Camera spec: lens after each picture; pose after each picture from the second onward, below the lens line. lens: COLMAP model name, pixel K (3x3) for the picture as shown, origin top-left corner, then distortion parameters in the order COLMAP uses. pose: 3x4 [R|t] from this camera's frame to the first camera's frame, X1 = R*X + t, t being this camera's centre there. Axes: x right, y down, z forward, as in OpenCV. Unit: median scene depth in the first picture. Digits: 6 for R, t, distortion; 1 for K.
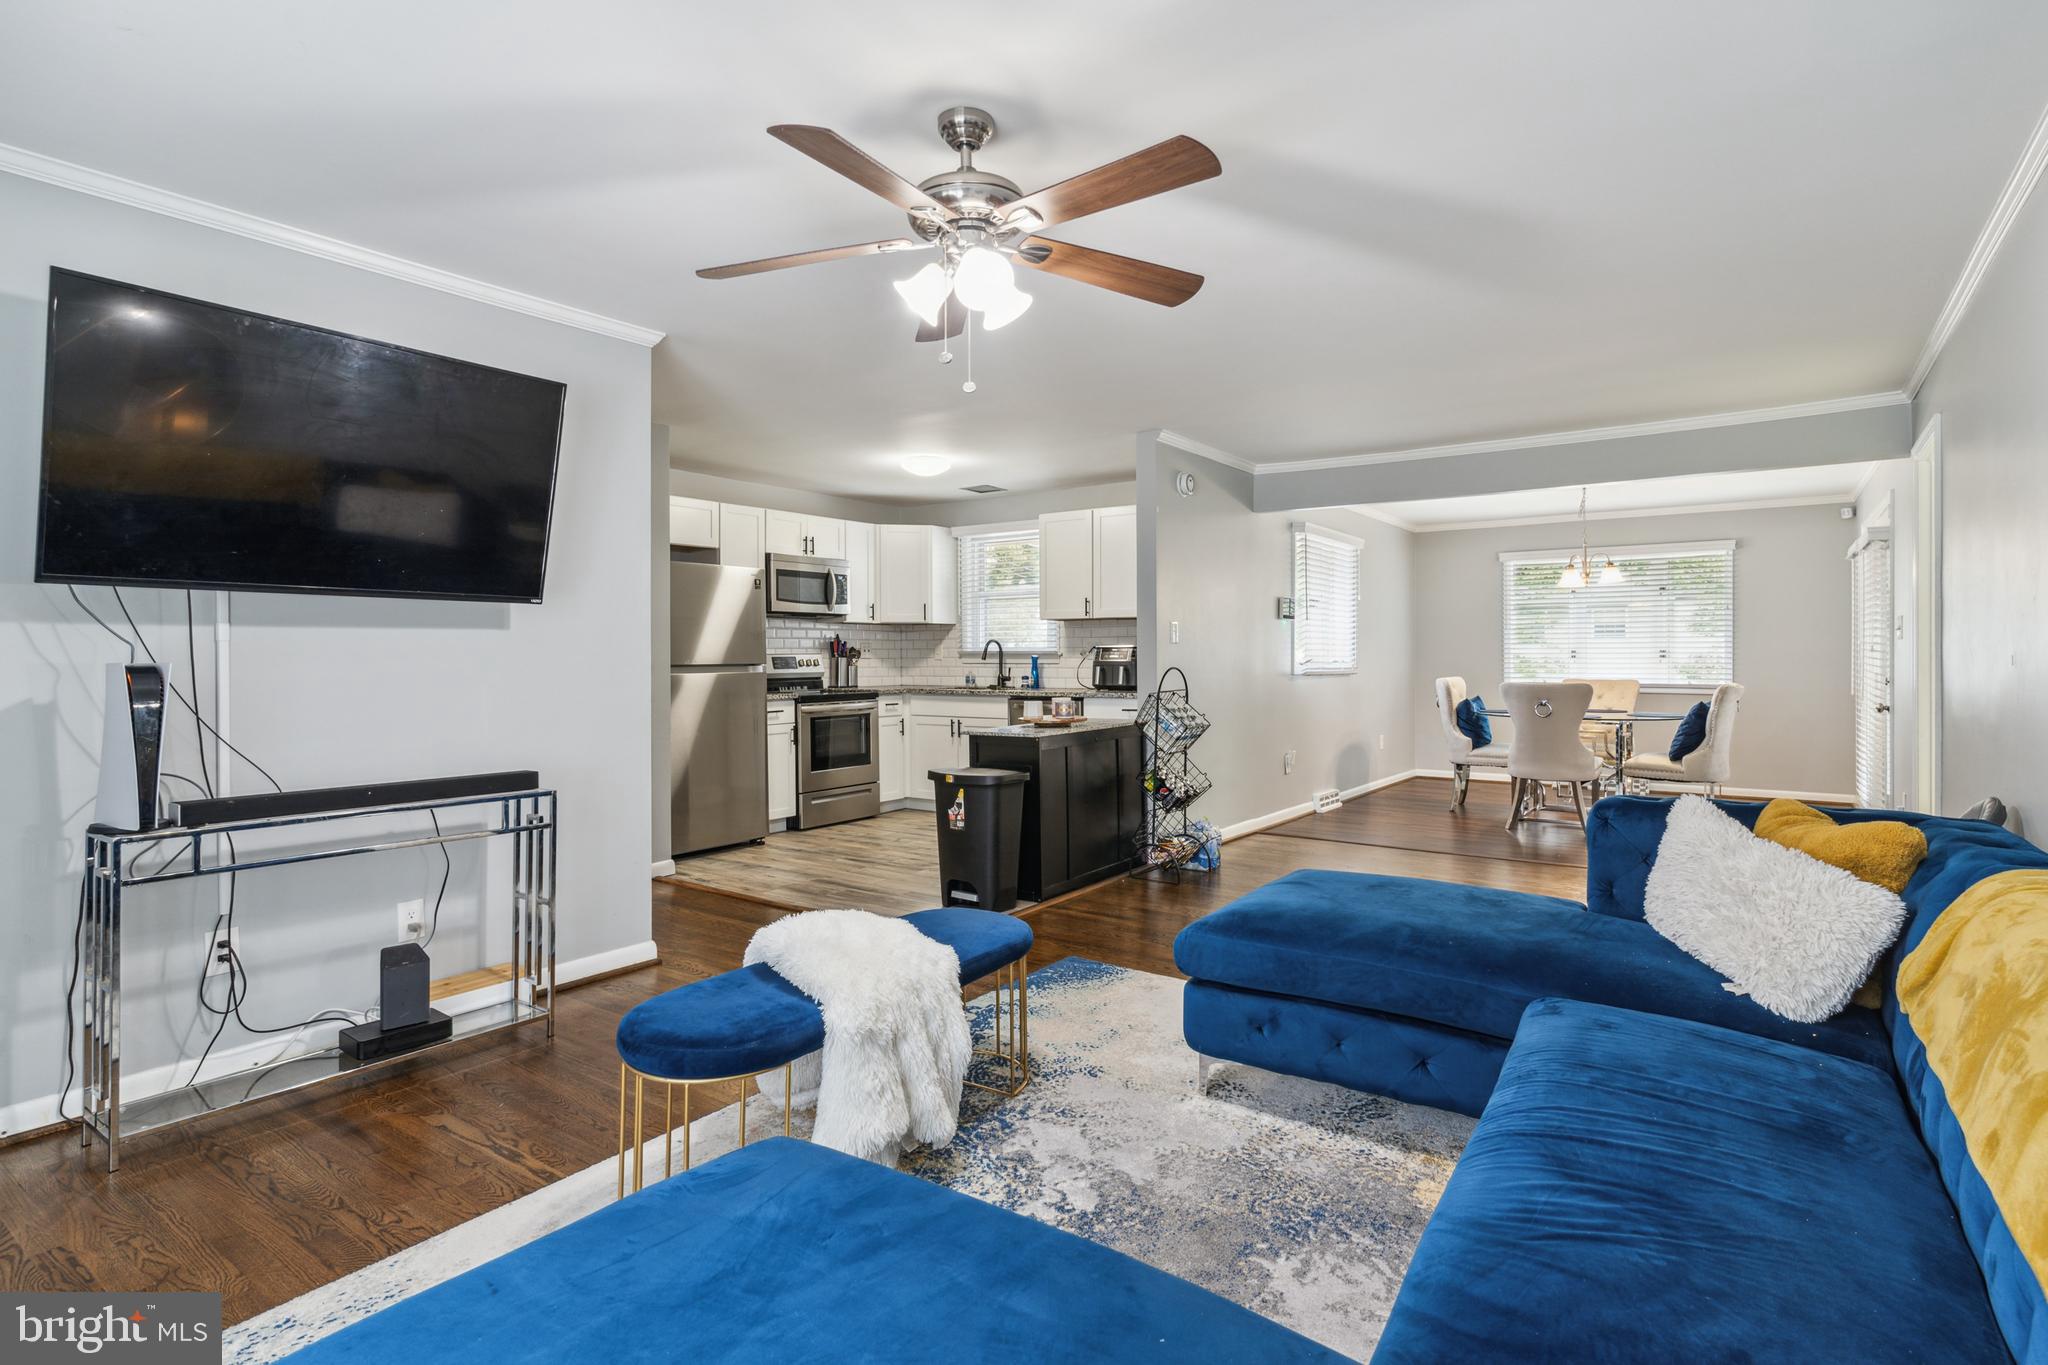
lens RADIAL K [[1032.8, 0, 1015.4], [0, 1032.8, 665.4], [0, 0, 1]] dist [0.006021, -0.000019]
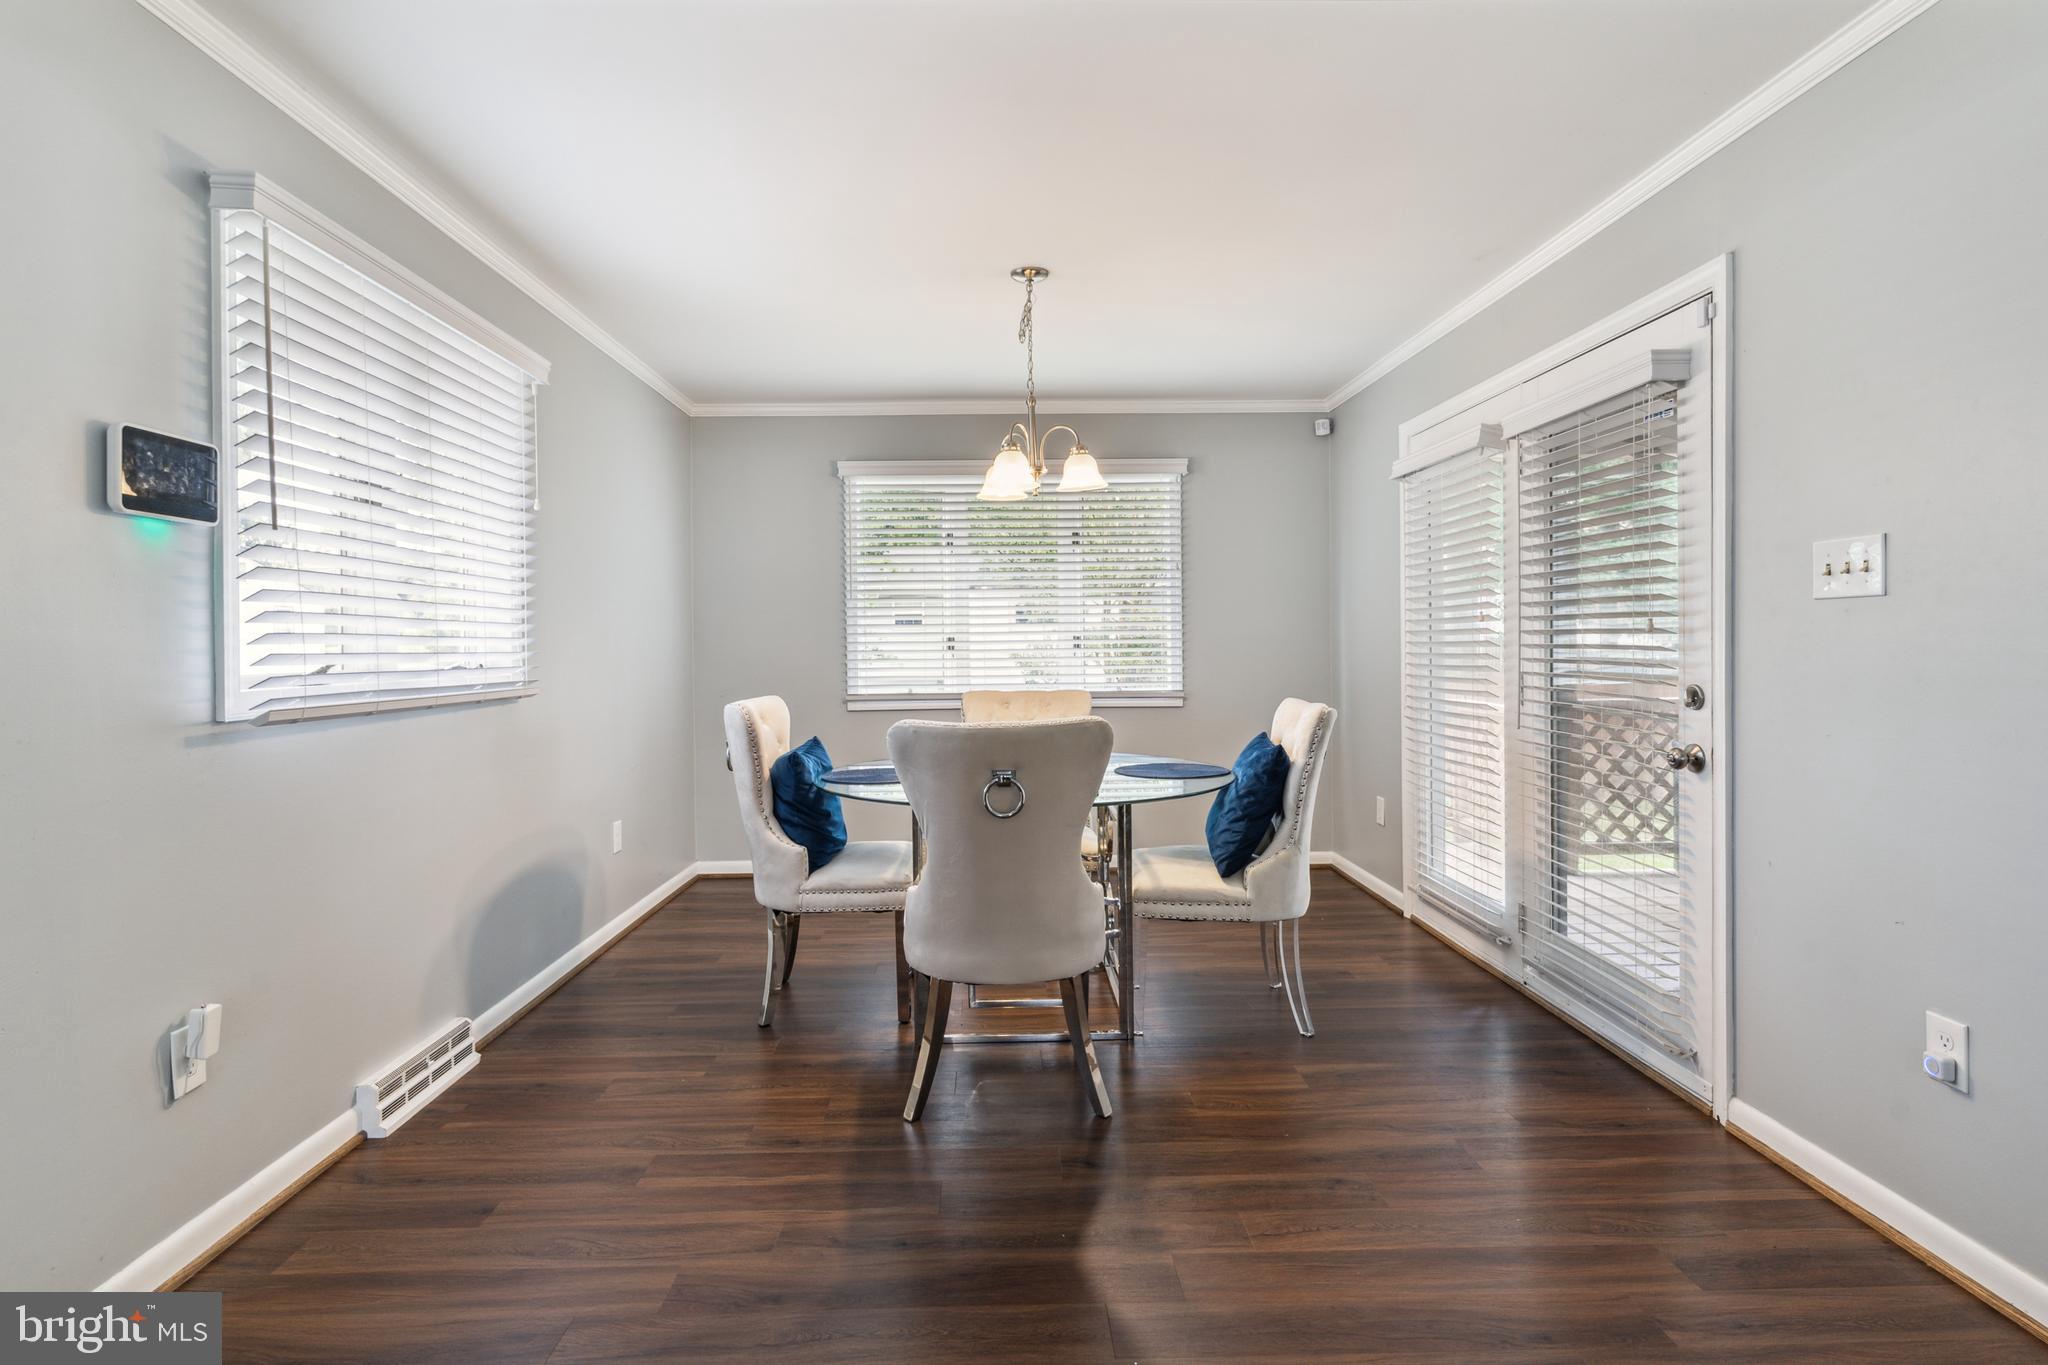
lens RADIAL K [[1032.8, 0, 1017.8], [0, 1032.8, 665.6], [0, 0, 1]] dist [0.006021, -0.000019]
pose [[0.798535, -0.017658, 0.601689, 0.255520], [0.012305, 0.999840, 0.013012, -0.006781], [-0.601822, -0.002987, 0.798625, 0.605604]]
